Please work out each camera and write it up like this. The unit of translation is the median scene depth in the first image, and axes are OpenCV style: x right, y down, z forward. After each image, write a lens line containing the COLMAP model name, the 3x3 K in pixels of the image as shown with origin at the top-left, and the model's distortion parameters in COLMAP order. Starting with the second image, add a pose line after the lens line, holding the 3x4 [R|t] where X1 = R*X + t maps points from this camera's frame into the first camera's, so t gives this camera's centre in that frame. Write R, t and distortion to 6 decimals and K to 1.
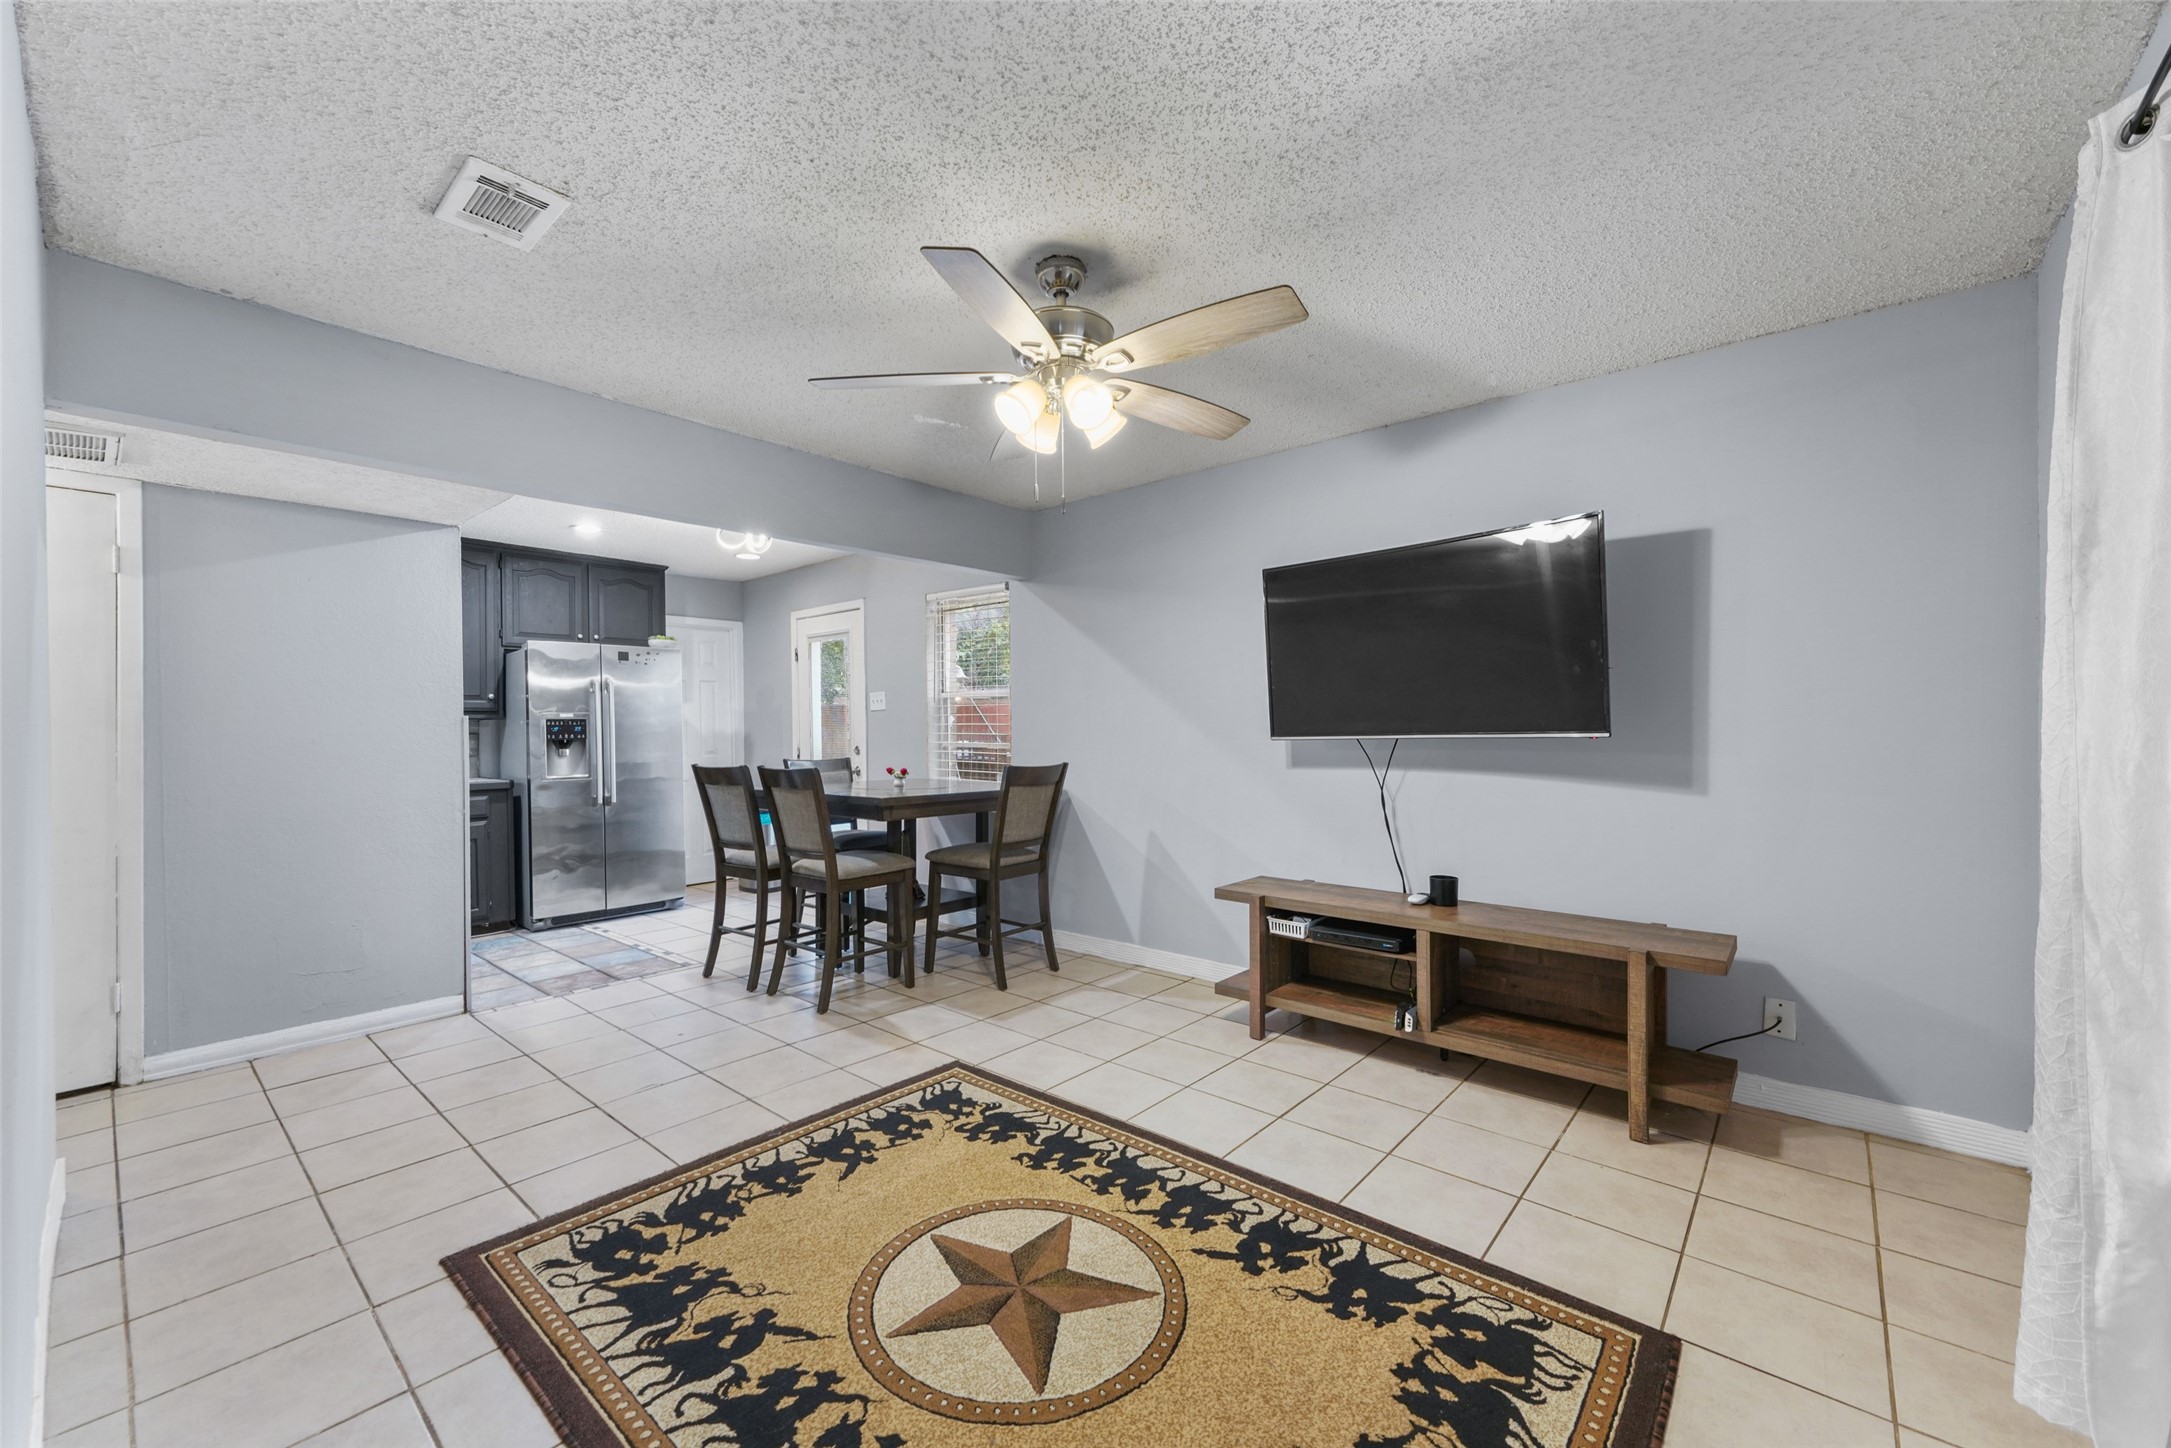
lens RADIAL K [[861.8, 0, 1085.5], [0, 861.8, 724.0], [0, 0, 1]] dist [0.001388, -0.000222]
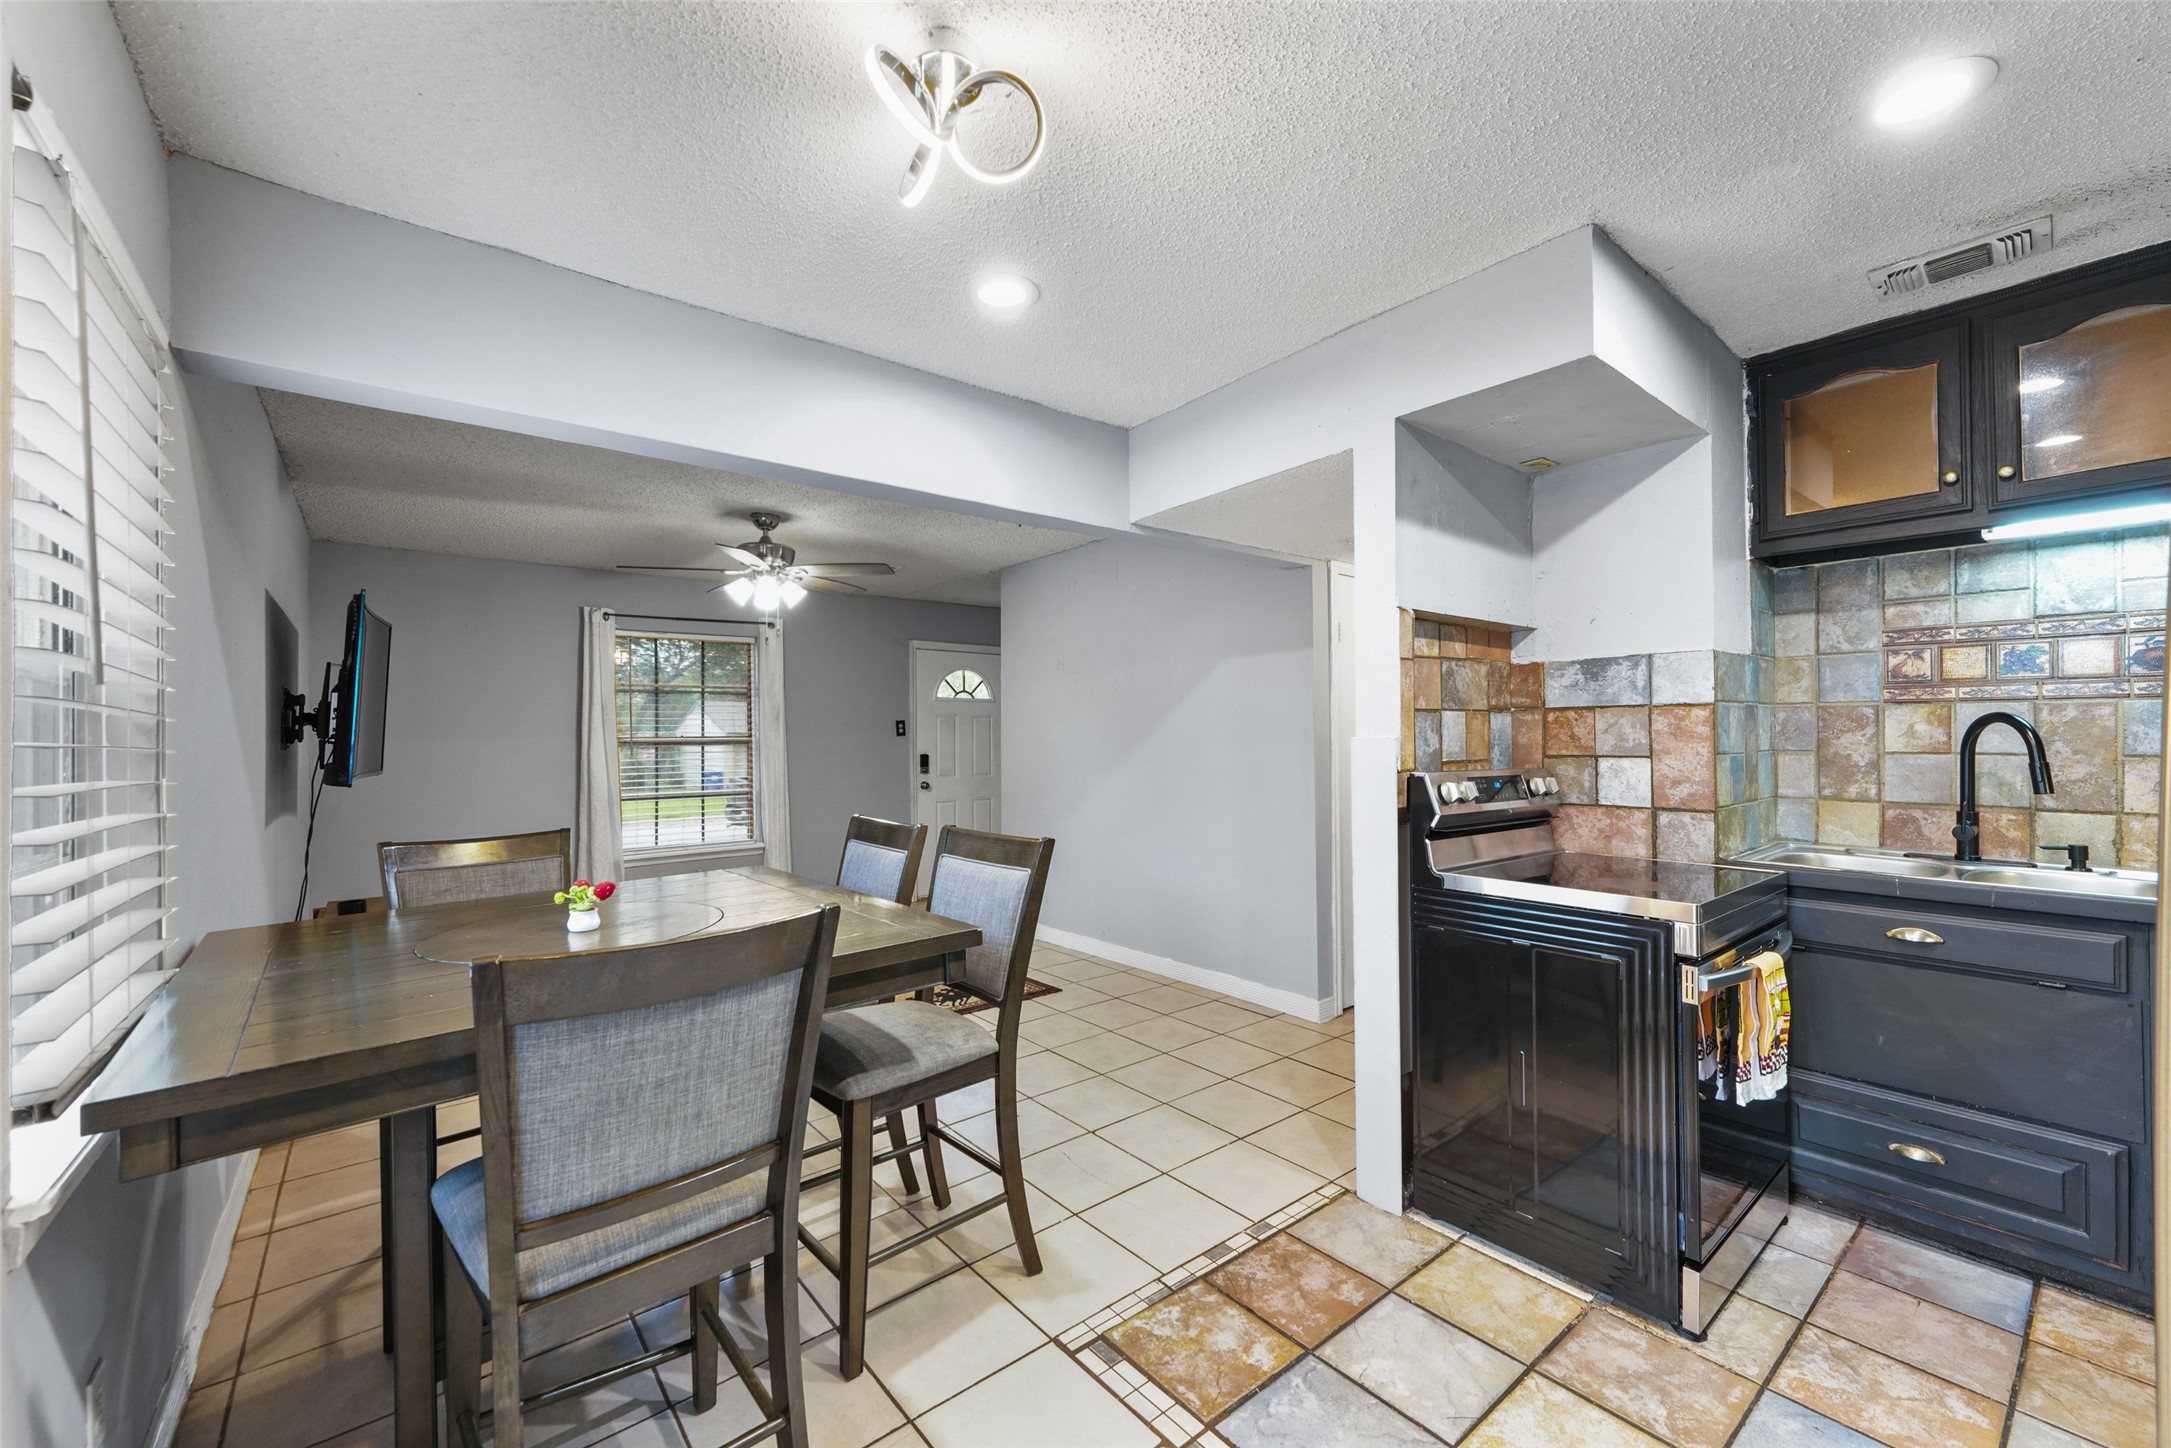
lens RADIAL K [[861.8, 0, 1085.5], [0, 861.8, 724.0], [0, 0, 1]] dist [0.001388, -0.000222]
pose [[-0.985088, 0.023847, 0.170393, -0.745553], [0.021073, 0.999615, -0.018075, -0.013760], [-0.170759, -0.014214, -0.985210, 1.977506]]
